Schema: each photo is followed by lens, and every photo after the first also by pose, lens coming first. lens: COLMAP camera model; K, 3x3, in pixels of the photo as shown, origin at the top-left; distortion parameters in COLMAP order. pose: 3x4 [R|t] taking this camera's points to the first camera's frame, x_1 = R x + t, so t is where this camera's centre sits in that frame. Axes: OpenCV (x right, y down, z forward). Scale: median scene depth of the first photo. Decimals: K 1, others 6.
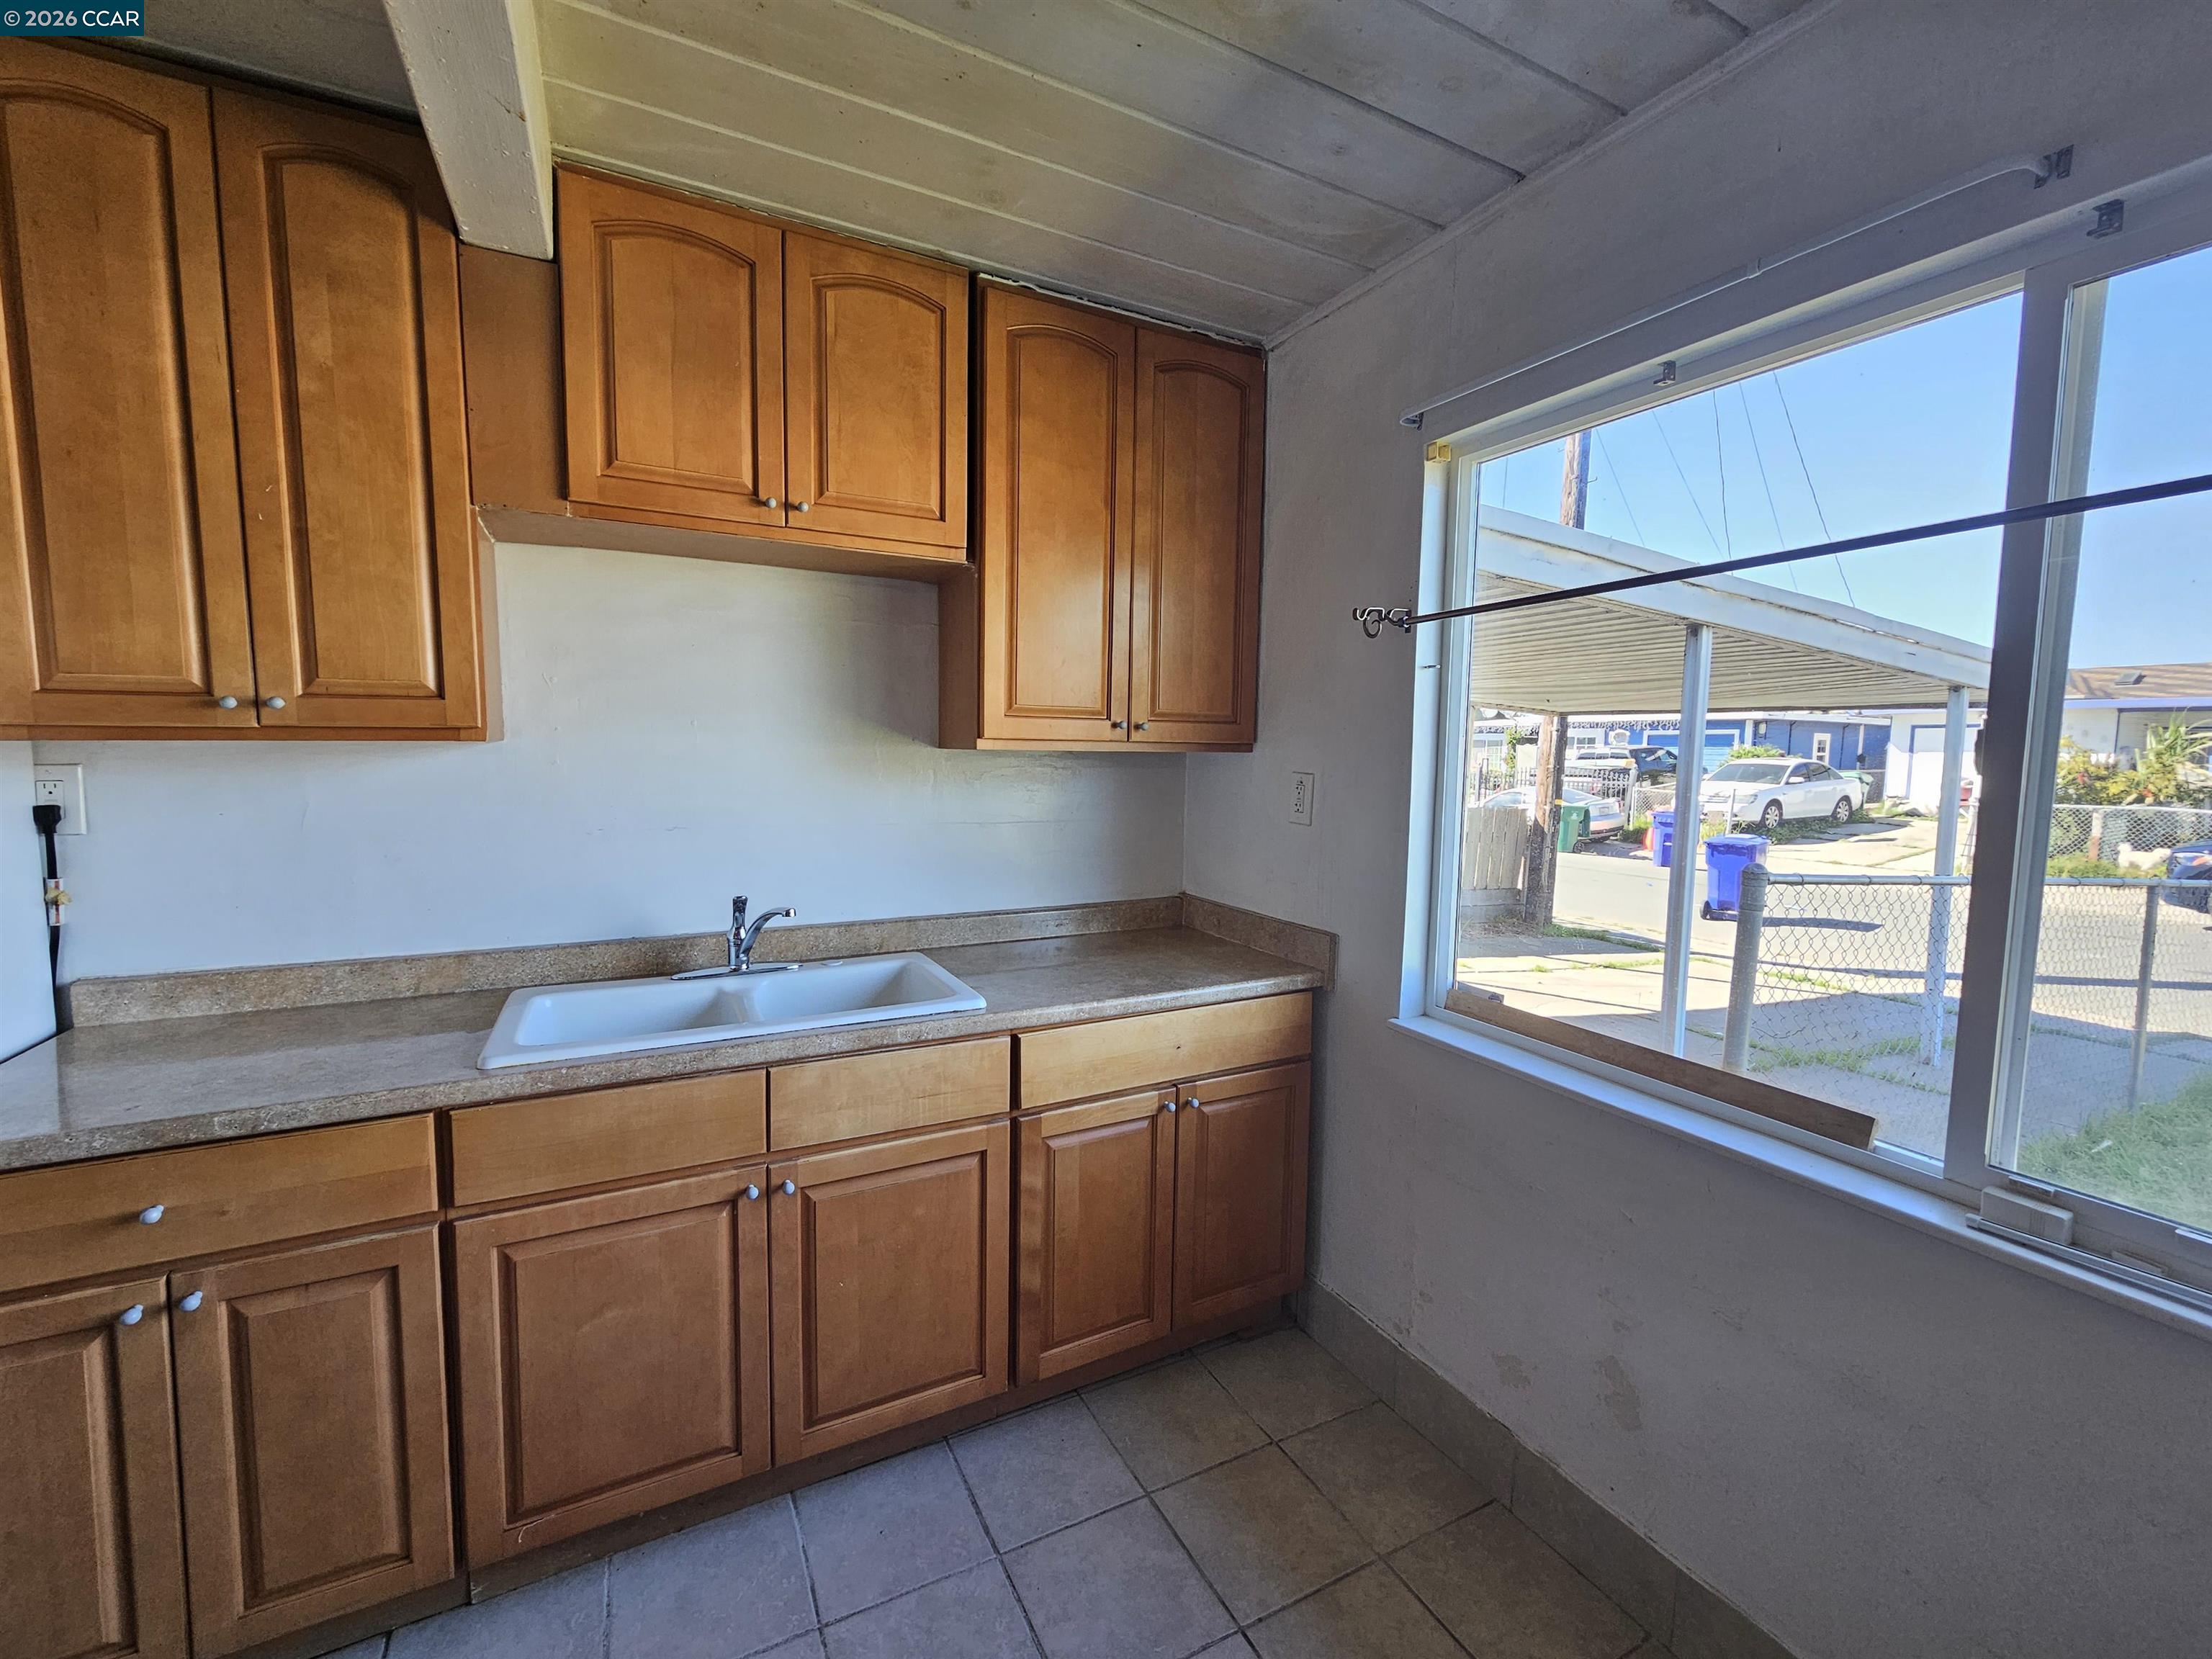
lens RADIAL K [[908.2, 0, 1104.5], [0, 908.2, 821.6], [0, 0, 1]] dist [-0.001960, 0.000063]
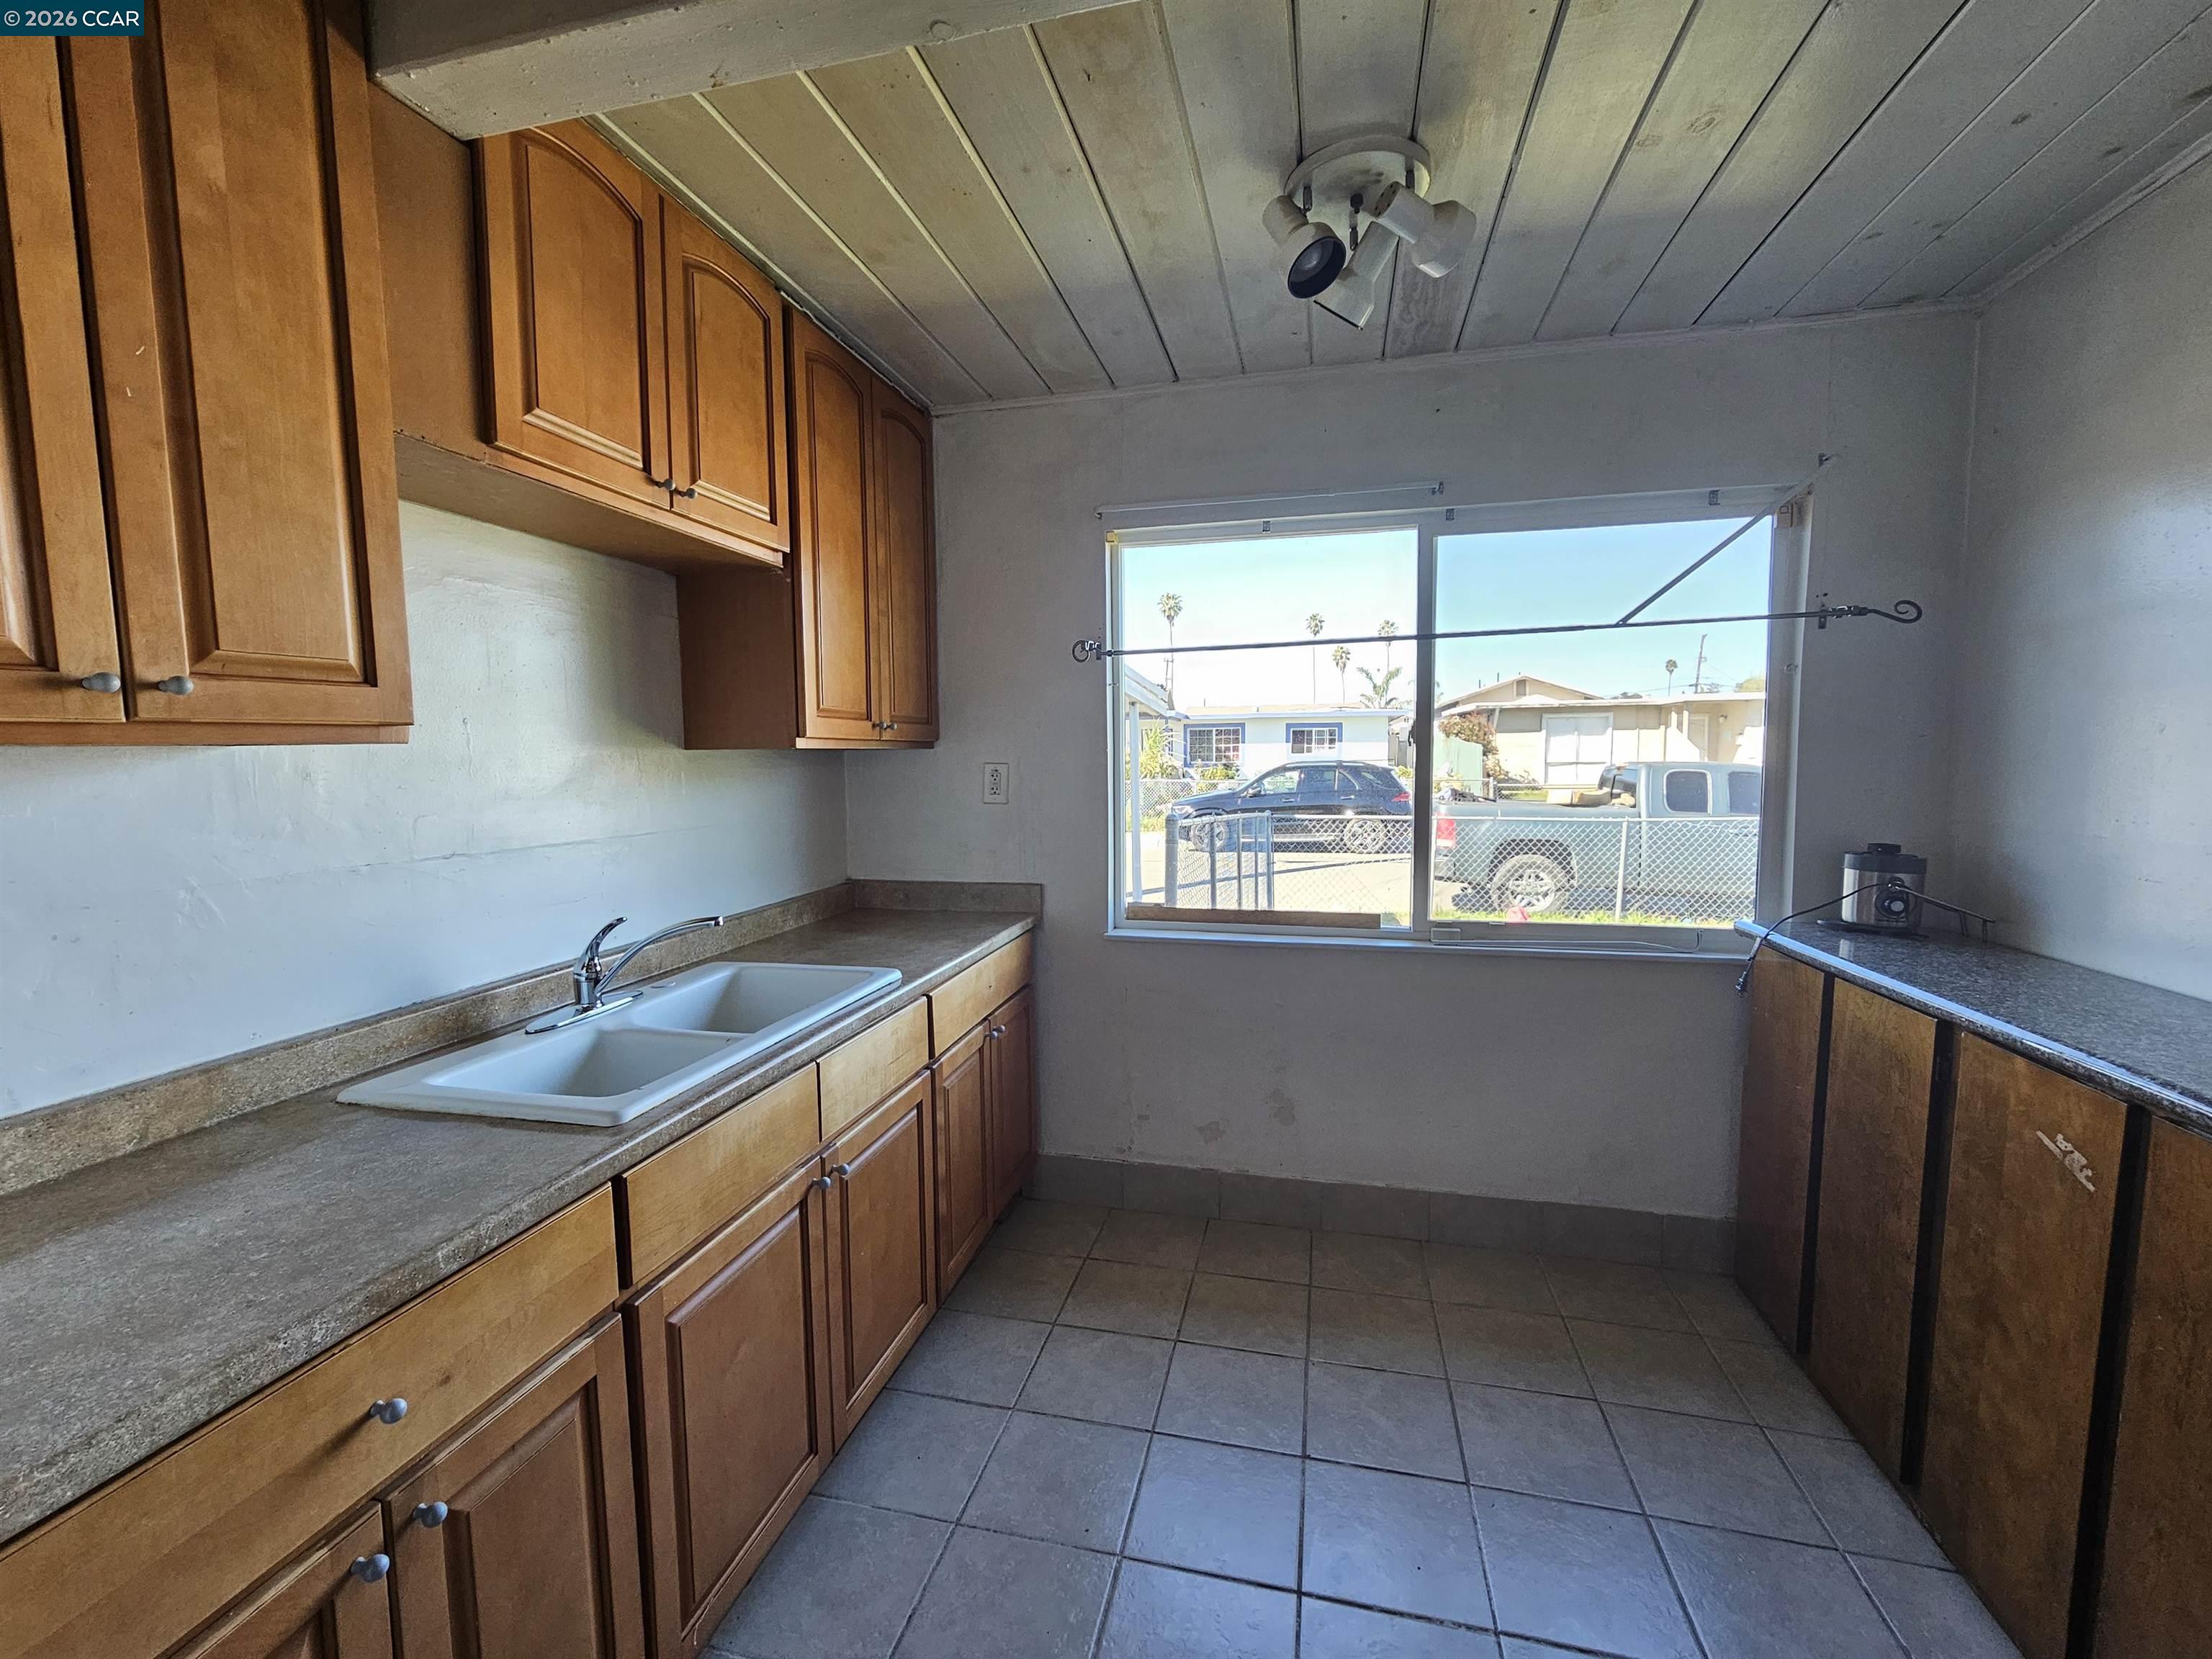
lens RADIAL K [[908.2, 0, 1104.5], [0, 908.2, 821.6], [0, 0, 1]] dist [-0.001960, 0.000063]
pose [[0.657868, -0.078637, 0.749017, -0.768372], [0.084491, 0.995962, 0.030354, 0.001897], [-0.748379, 0.043316, 0.661855, 0.063567]]
